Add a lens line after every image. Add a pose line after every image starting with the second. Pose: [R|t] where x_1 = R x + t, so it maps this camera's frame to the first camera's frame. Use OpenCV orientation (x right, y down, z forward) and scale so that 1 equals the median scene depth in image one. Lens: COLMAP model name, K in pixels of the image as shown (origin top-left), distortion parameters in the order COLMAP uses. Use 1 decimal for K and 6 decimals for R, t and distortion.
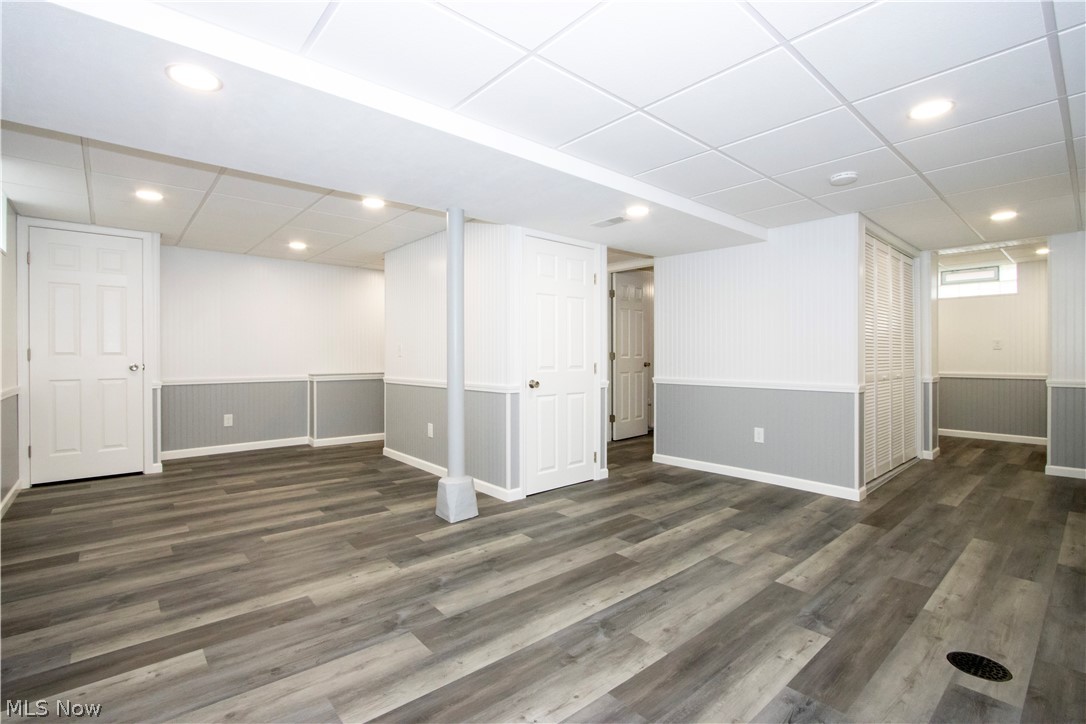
lens RADIAL K [[497.0, 0, 541.2], [0, 497.0, 359.1], [0, 0, 1]] dist [-0.009552, 0.001336]
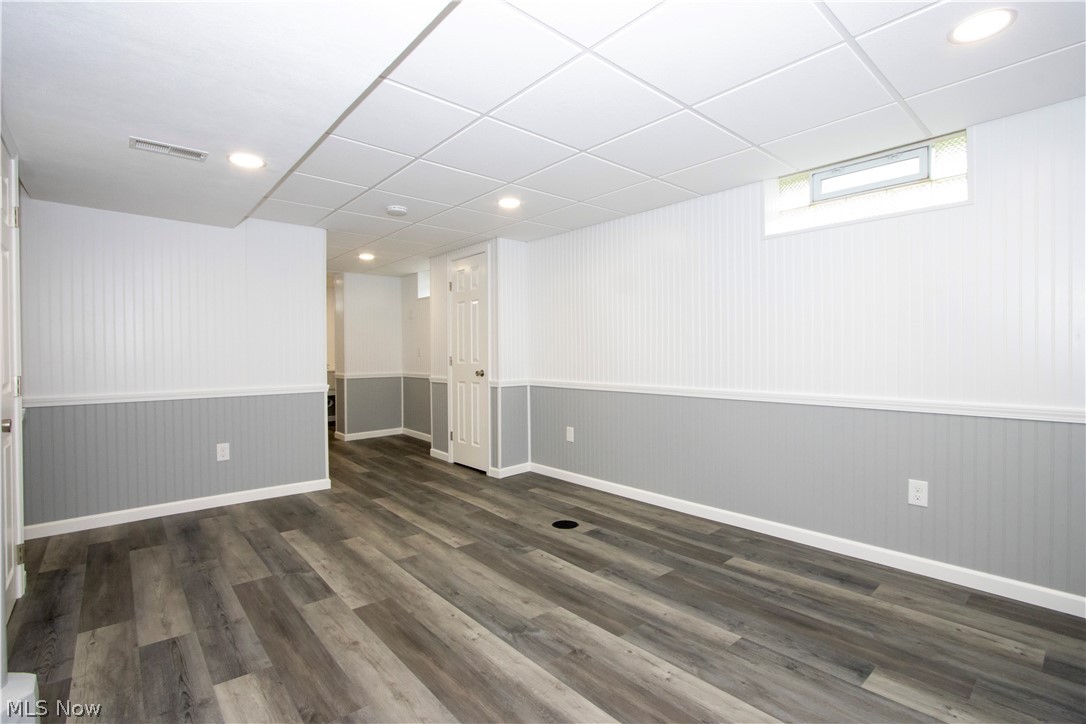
lens RADIAL K [[497.0, 0, 540.7], [0, 497.0, 357.3], [0, 0, 1]] dist [-0.009552, 0.001336]
pose [[0.013073, -0.006208, 0.999895, -0.637182], [0.011851, 0.999911, 0.006053, -0.012485], [-0.999844, 0.011771, 0.013145, 0.689855]]
